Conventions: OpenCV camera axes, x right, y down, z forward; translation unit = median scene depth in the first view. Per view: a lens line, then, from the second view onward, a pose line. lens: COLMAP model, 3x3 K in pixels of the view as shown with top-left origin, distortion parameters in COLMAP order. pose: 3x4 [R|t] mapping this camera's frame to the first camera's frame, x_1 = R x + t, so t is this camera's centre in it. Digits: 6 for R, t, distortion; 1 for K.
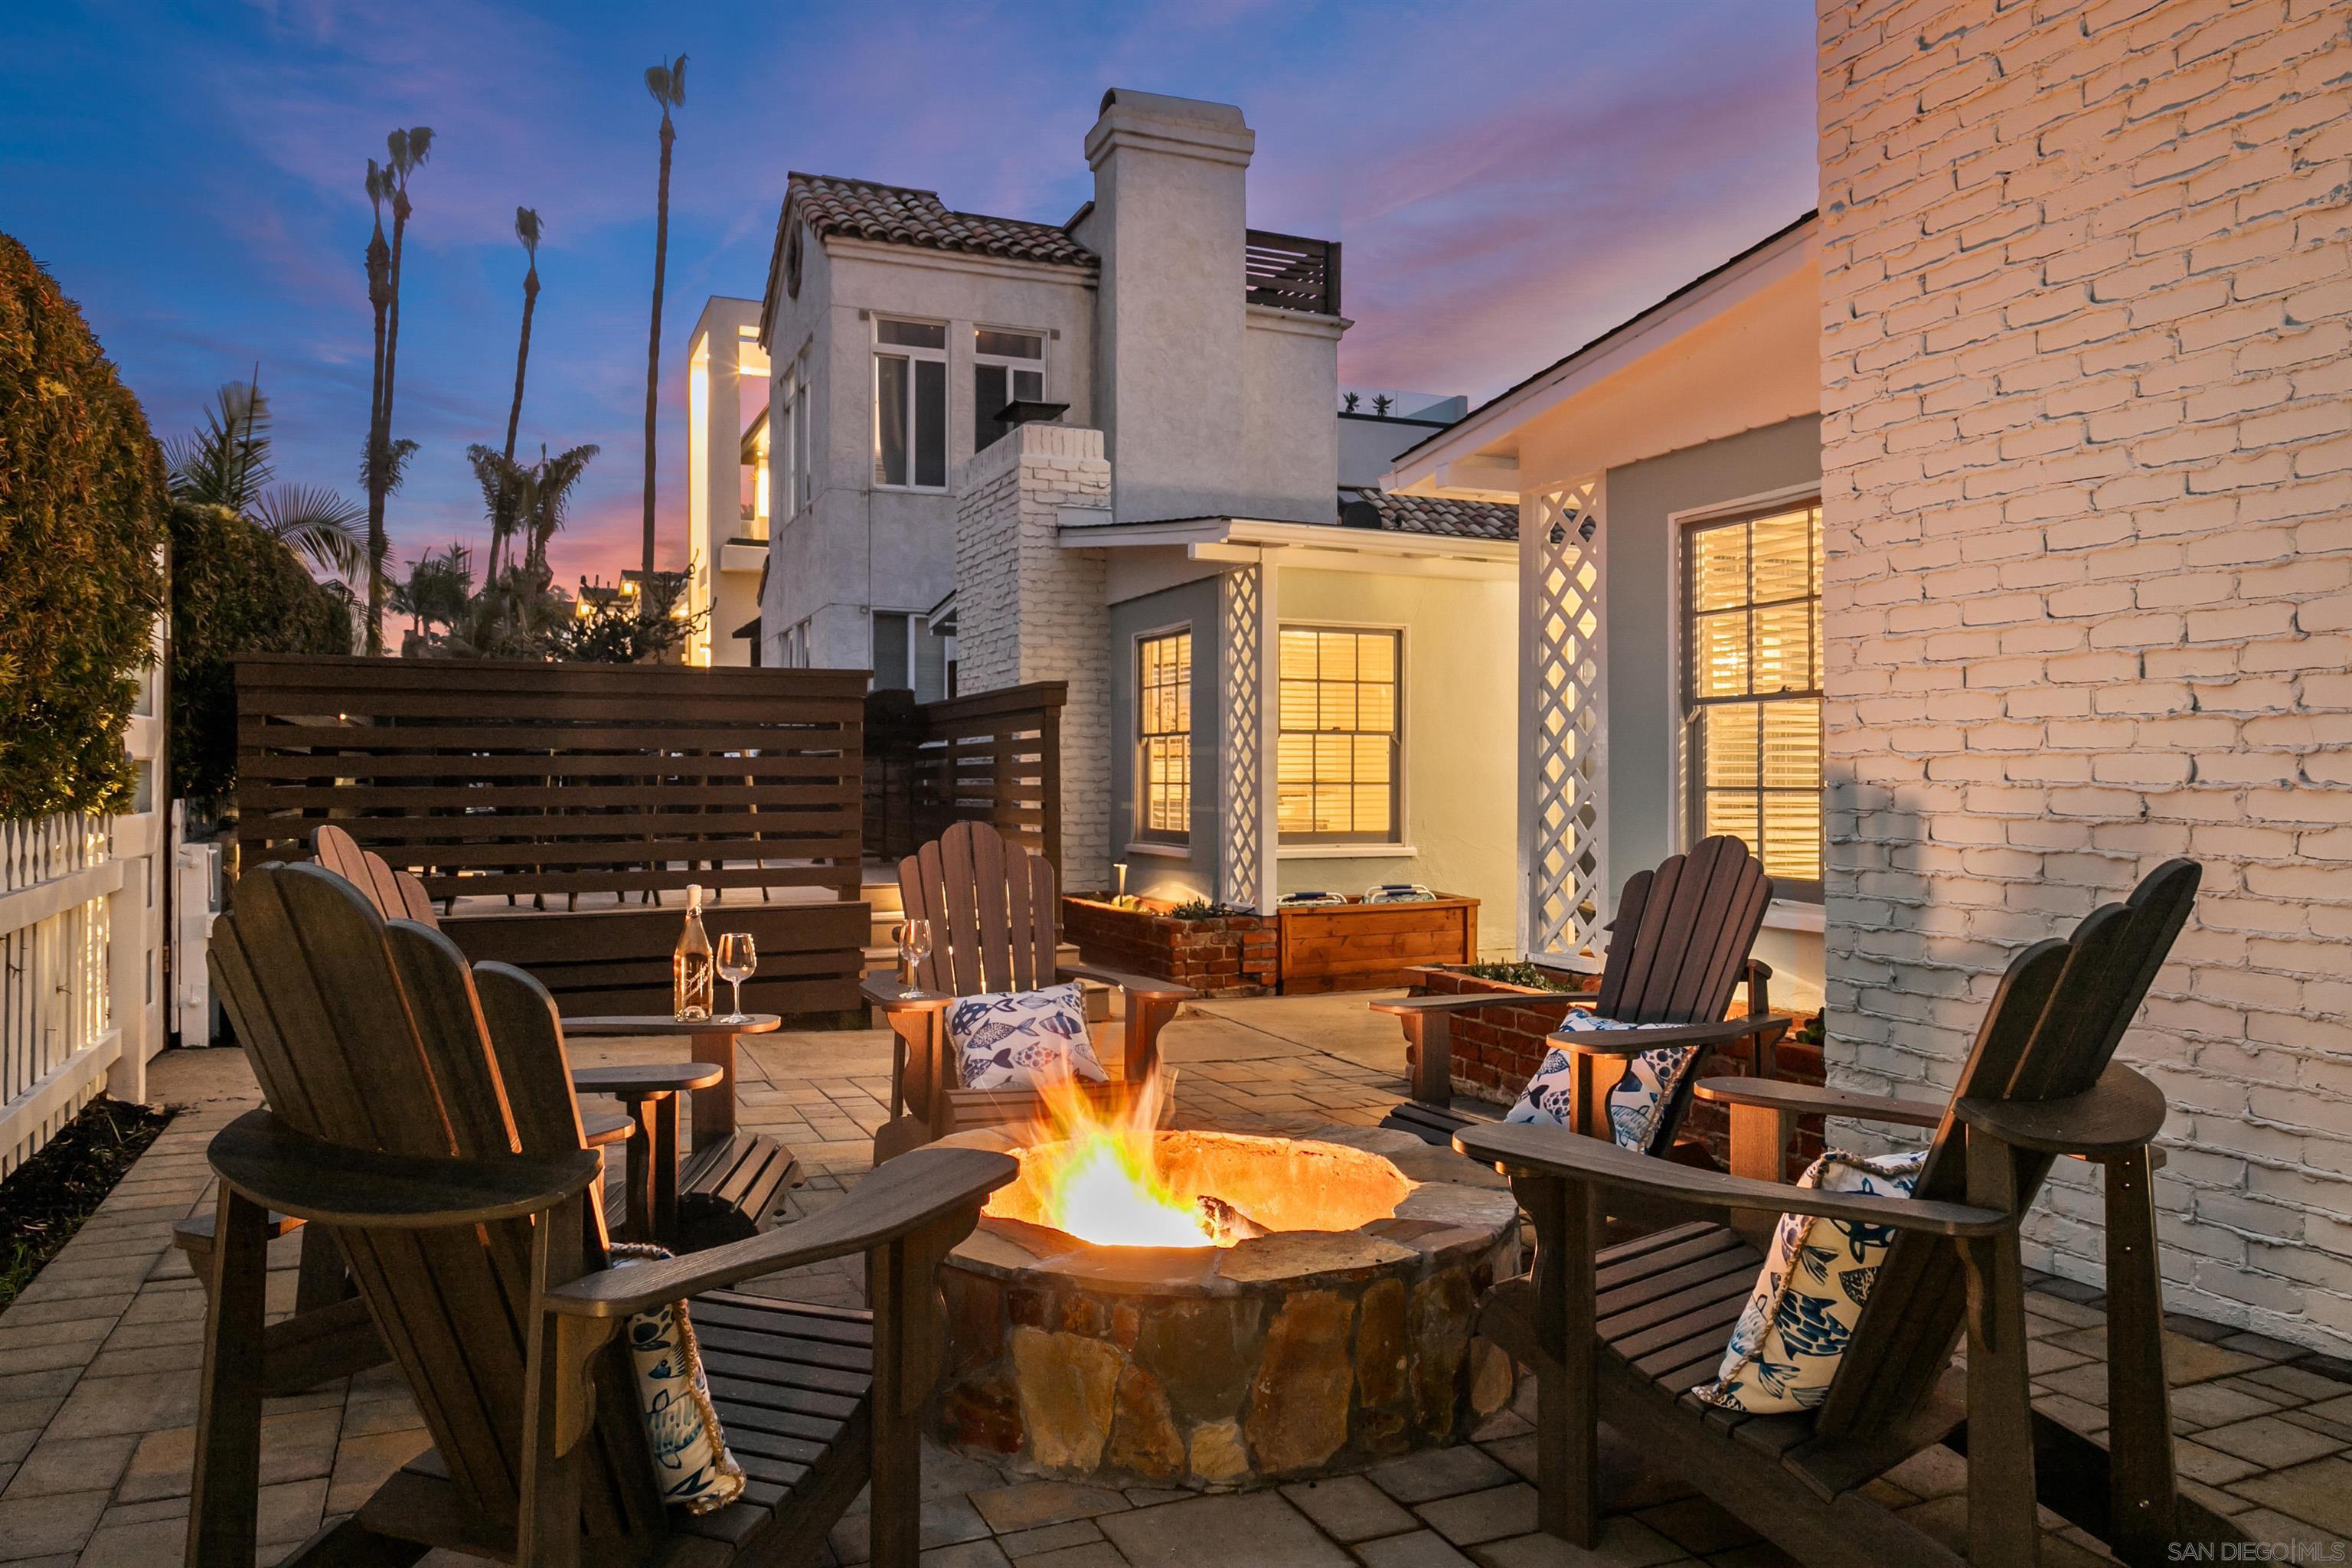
lens RADIAL K [[1575.0, 0, 1176.0], [0, 1575.0, 784.0], [0, 0, 1]] dist [0.002407, 0.000384]
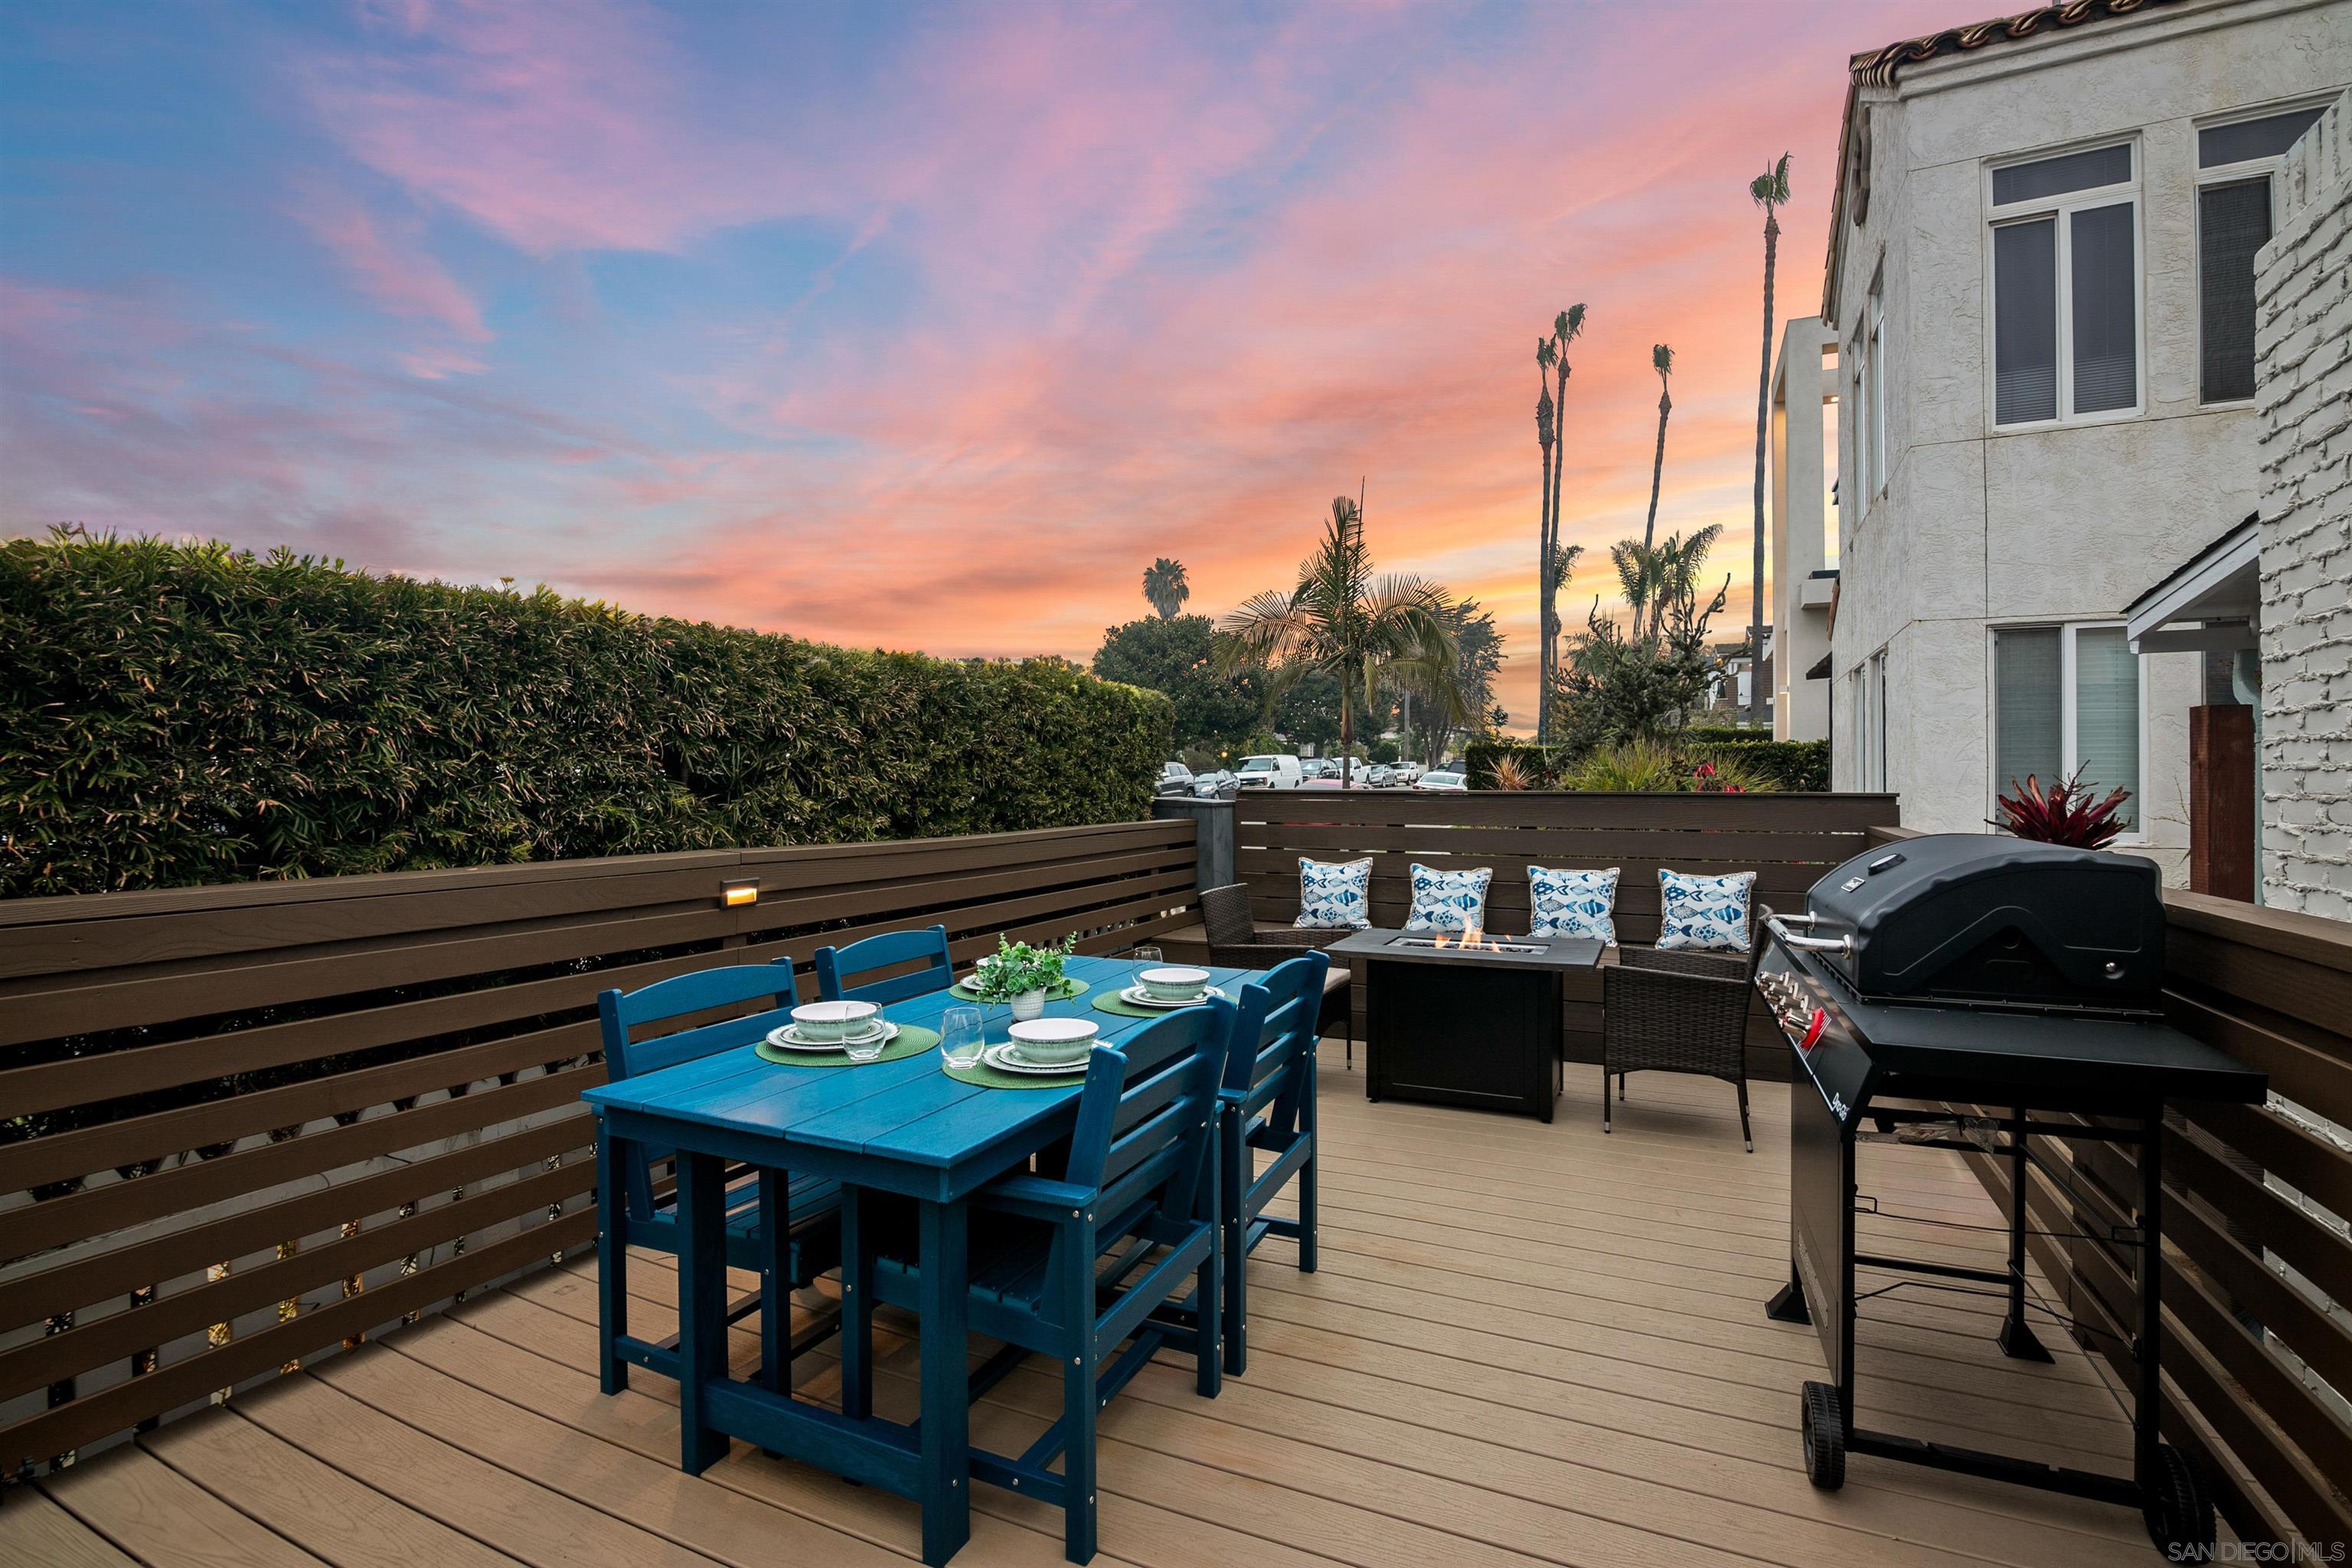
lens RADIAL K [[1075.3, 0, 1176.0], [0, 1075.3, 784.0], [0, 0, 1]] dist [-0.023157, -0.000270]
pose [[0.657989, -0.002876, -0.753022, -0.068077], [0.001200, 0.999995, -0.002771, -0.034959], [0.753027, 0.000919, 0.657989, 0.364466]]
